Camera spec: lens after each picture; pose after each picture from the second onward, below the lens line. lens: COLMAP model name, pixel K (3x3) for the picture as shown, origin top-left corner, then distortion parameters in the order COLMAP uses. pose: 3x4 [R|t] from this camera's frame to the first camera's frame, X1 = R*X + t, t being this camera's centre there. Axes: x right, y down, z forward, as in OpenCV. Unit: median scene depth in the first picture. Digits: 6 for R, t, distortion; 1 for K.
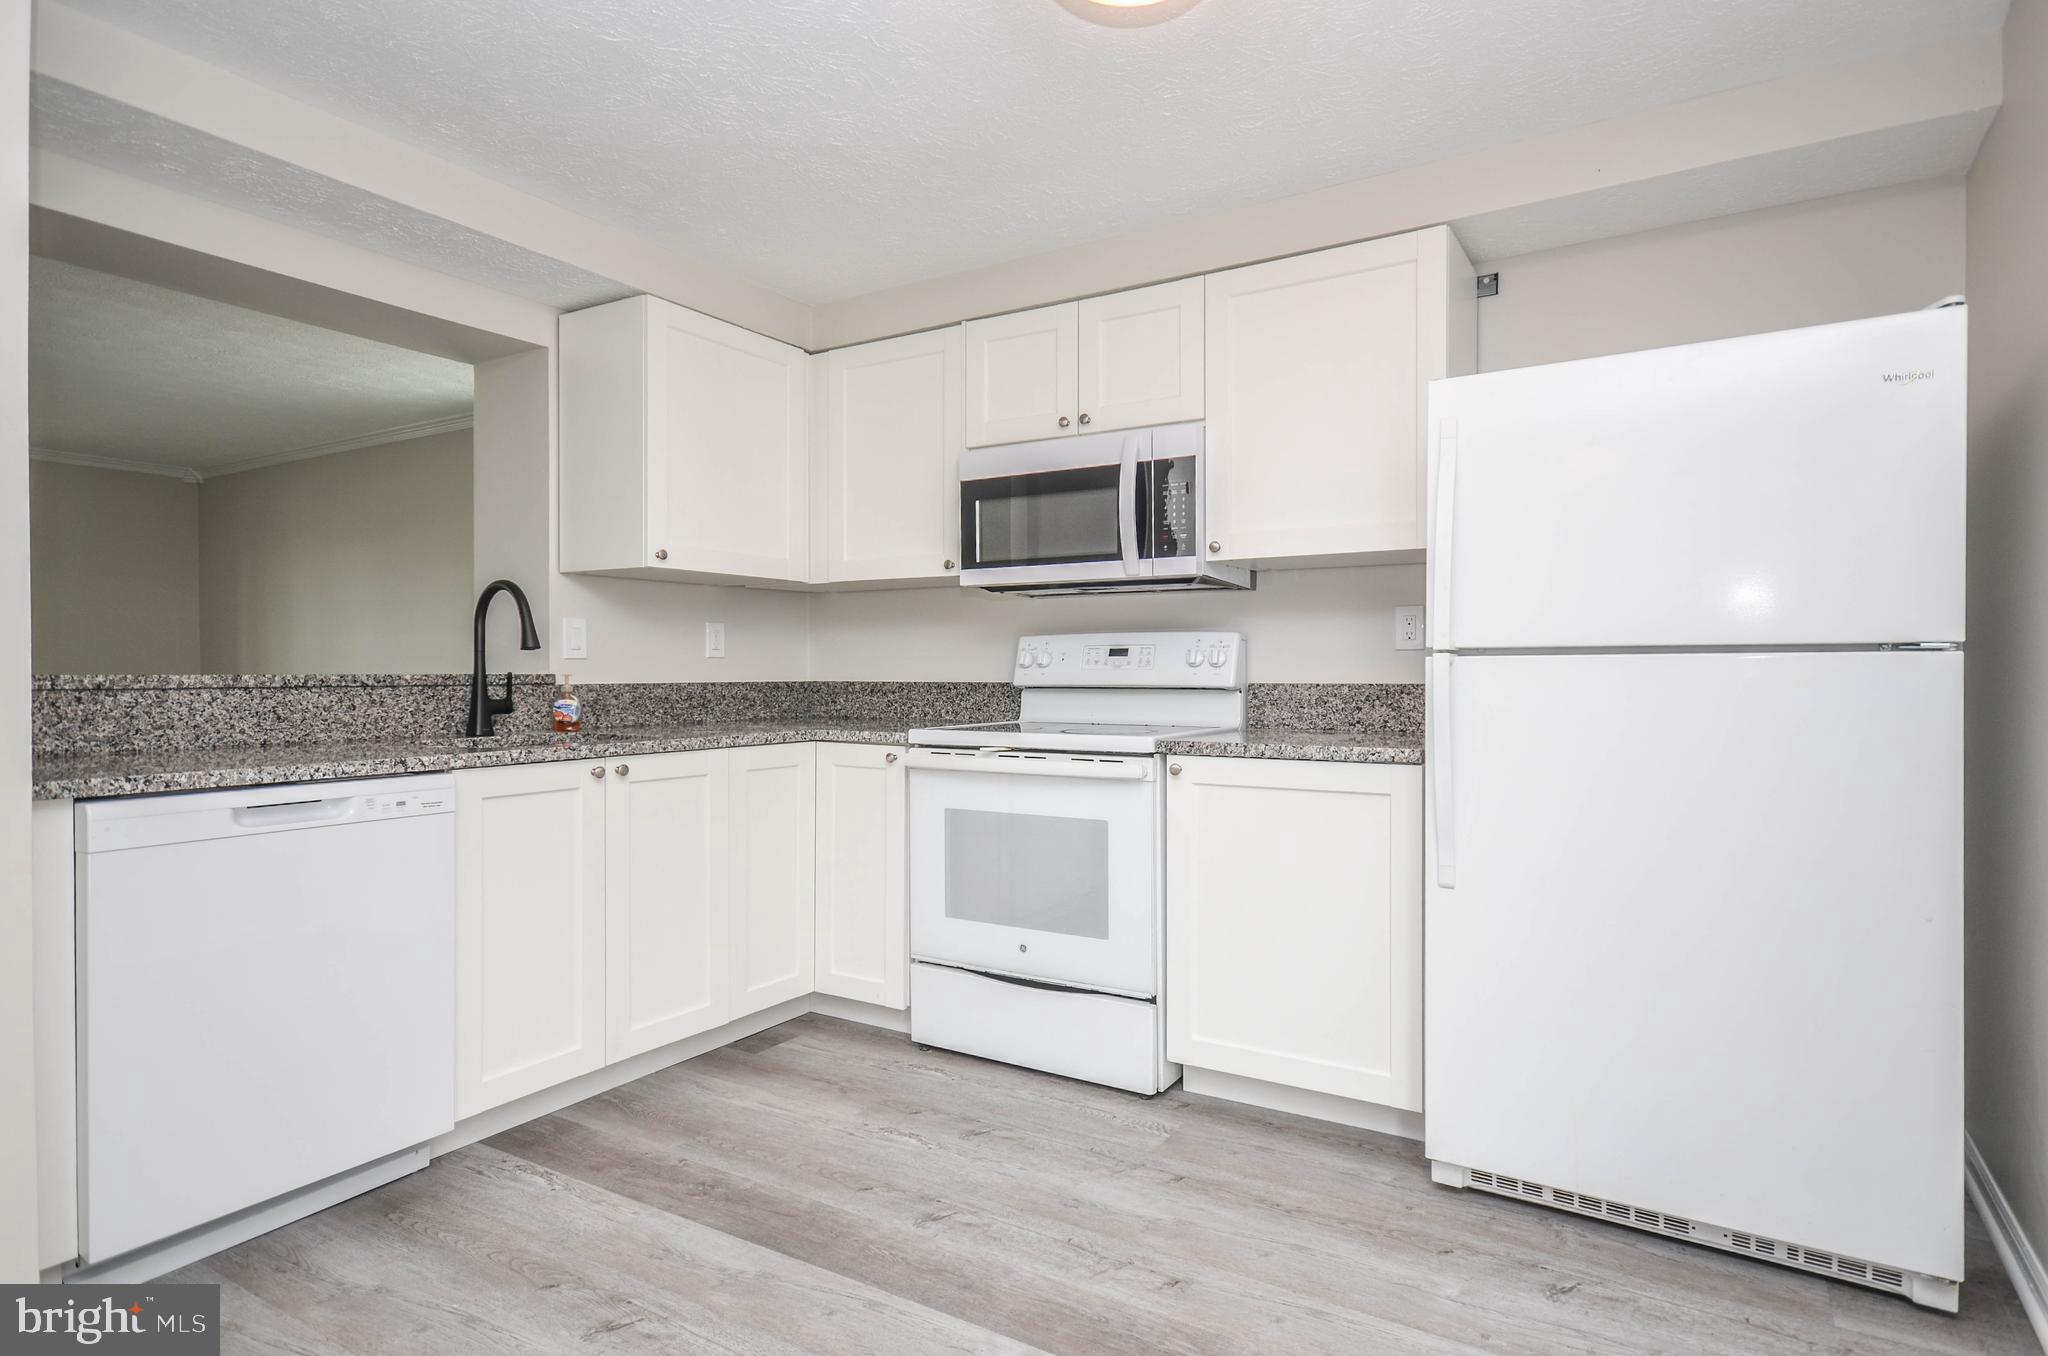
lens RADIAL K [[1075.3, 0, 1057.3], [0, 1075.3, 672.8], [0, 0, 1]] dist [0.004226, 0.000779]
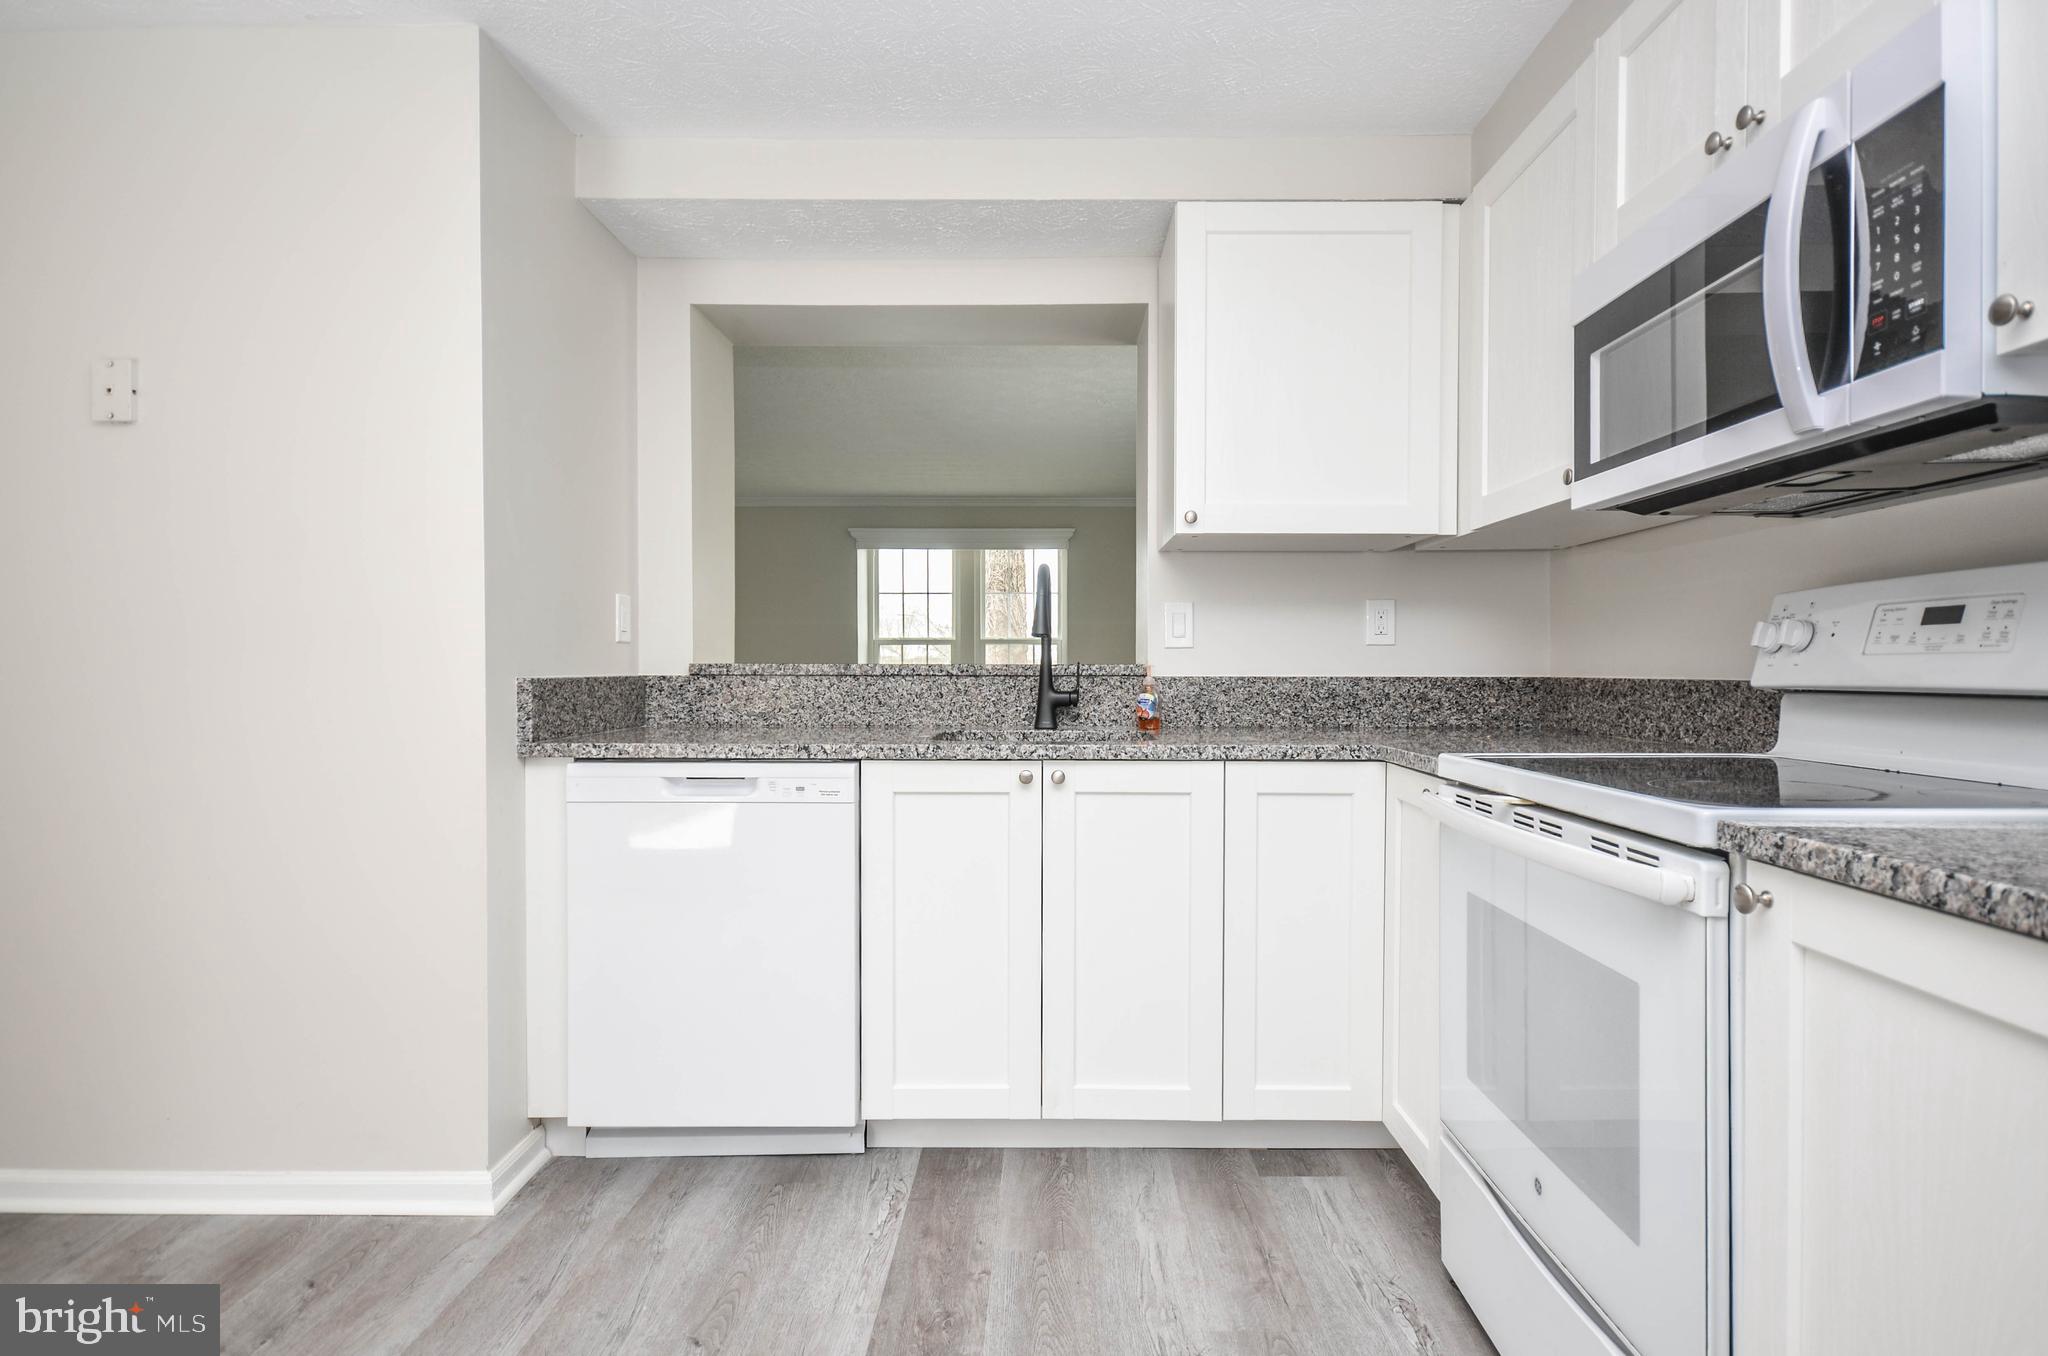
lens RADIAL K [[1062.8, 0, 1079.9], [0, 1062.8, 681.2], [0, 0, 1]] dist [0.011164, -0.000483]
pose [[0.508305, 0.011712, -0.861097, 0.298376], [-0.003776, 0.999928, 0.011372, 0.005374], [0.861169, -0.002529, 0.508313, 0.544996]]
